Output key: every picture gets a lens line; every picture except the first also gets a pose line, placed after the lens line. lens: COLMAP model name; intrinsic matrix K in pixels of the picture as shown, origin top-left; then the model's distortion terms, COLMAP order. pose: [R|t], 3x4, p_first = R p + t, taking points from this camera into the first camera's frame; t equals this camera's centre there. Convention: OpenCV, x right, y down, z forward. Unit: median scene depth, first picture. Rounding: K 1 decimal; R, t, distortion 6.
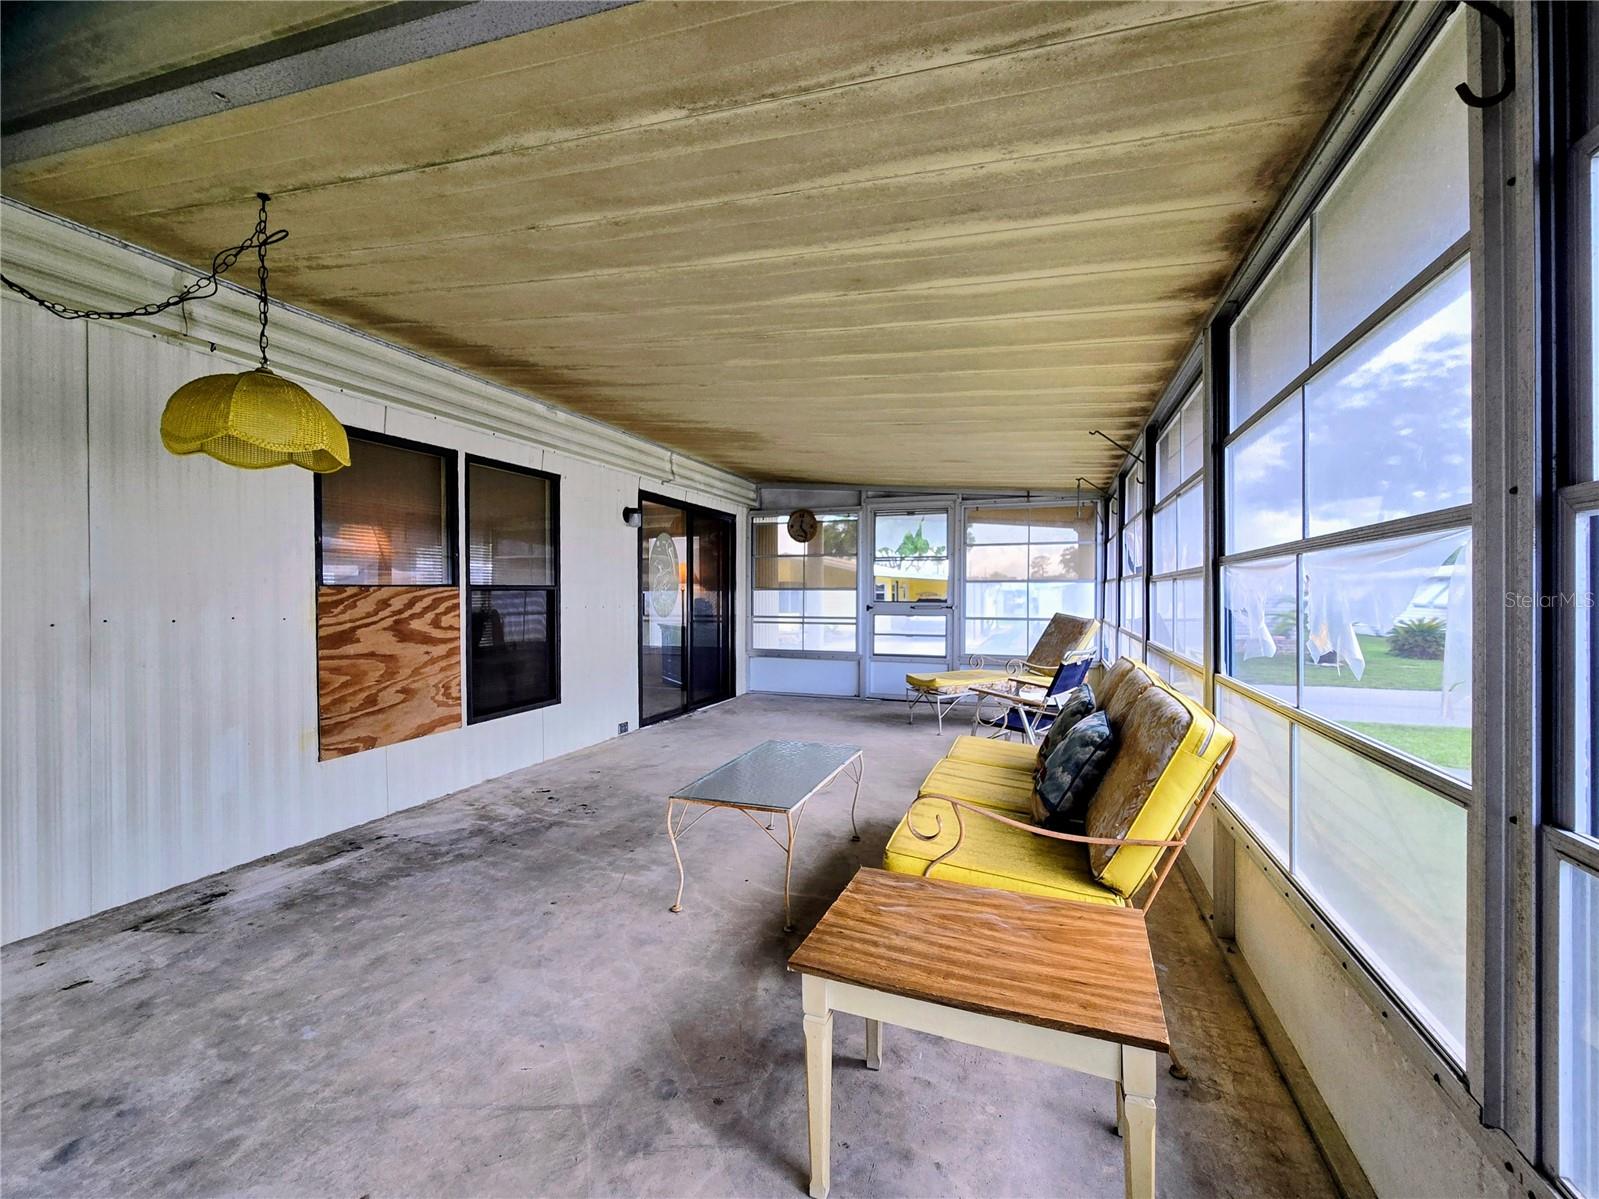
lens RADIAL K [[655.4, 0, 797.7], [0, 655.4, 598.9], [0, 0, 1]] dist [-0.004063, 0.001904]
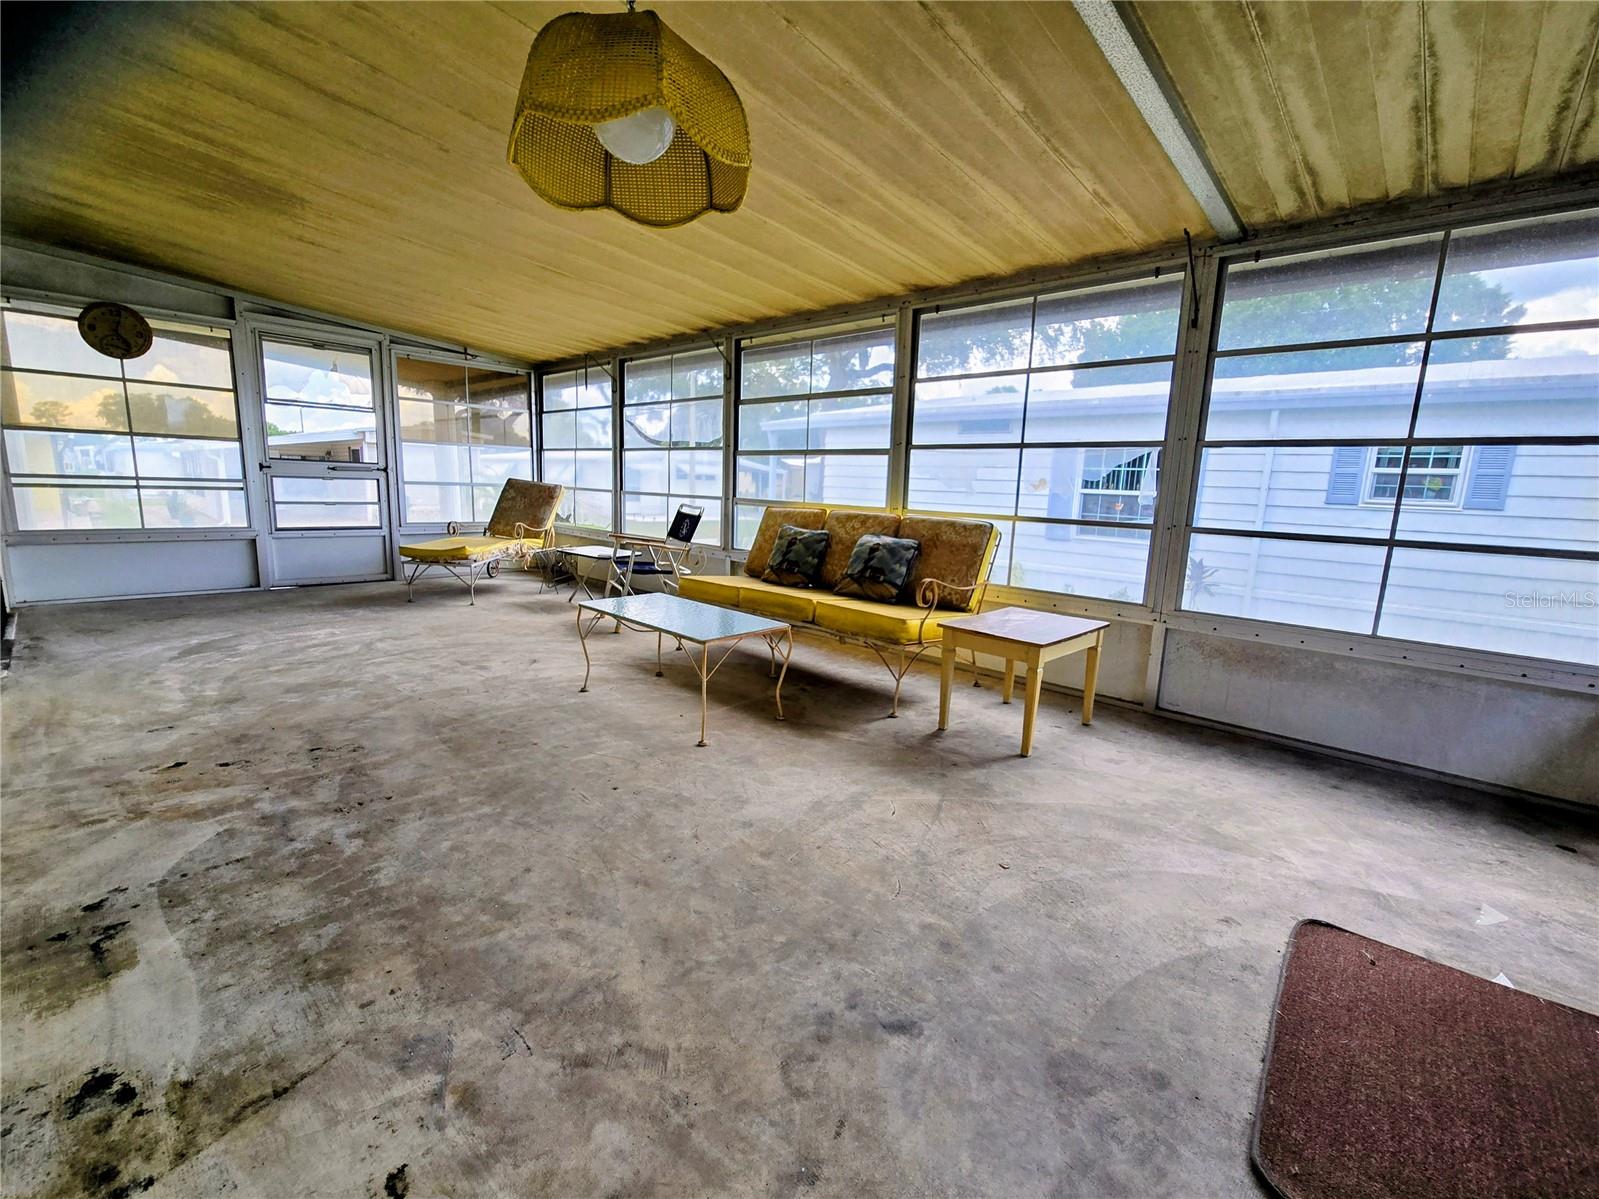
lens RADIAL K [[655.4, 0, 791.3], [0, 655.4, 590.5], [0, 0, 1]] dist [-0.004063, 0.001904]
pose [[0.424120, -0.133492, 0.895713, -0.915229], [-0.030232, 0.986438, 0.161328, 0.040089], [-0.905101, -0.095502, 0.414332, 0.384988]]
